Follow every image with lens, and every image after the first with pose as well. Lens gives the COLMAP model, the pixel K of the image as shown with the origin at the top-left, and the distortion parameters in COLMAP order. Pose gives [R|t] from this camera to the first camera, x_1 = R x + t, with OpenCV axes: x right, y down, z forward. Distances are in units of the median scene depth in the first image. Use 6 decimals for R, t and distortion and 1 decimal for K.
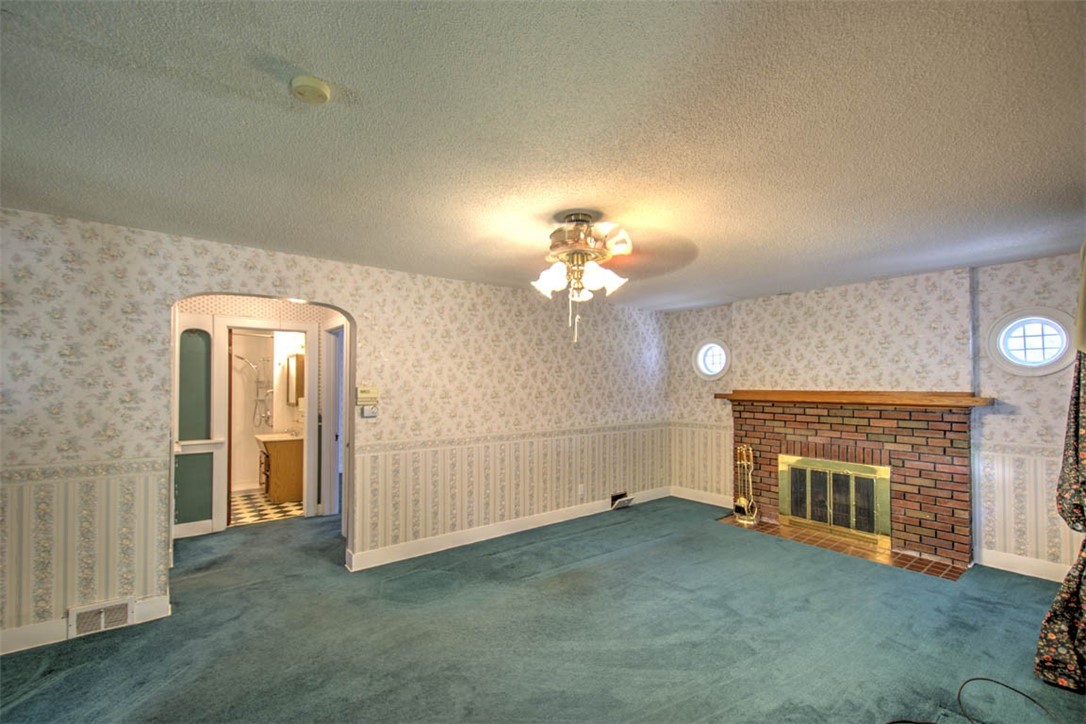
lens RADIAL K [[492.7, 0, 542.4], [0, 492.7, 366.1], [0, 0, 1]] dist [0.003467, -0.000011]
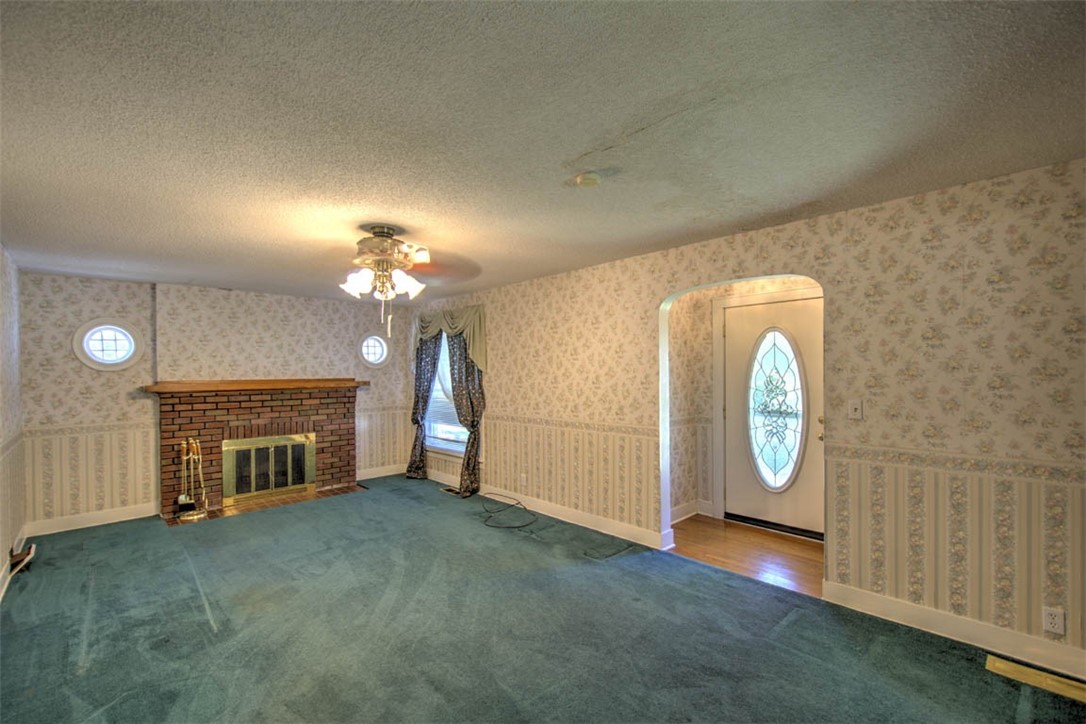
lens RADIAL K [[458.2, 0, 544.1], [0, 458.2, 373.7], [0, 0, 1]] dist [0.005067, -0.000776]
pose [[-0.137280, 0.007954, 0.990500, -0.625444], [-0.016684, 0.999807, -0.010341, 0.036505], [-0.990392, -0.017945, -0.137121, 0.491950]]
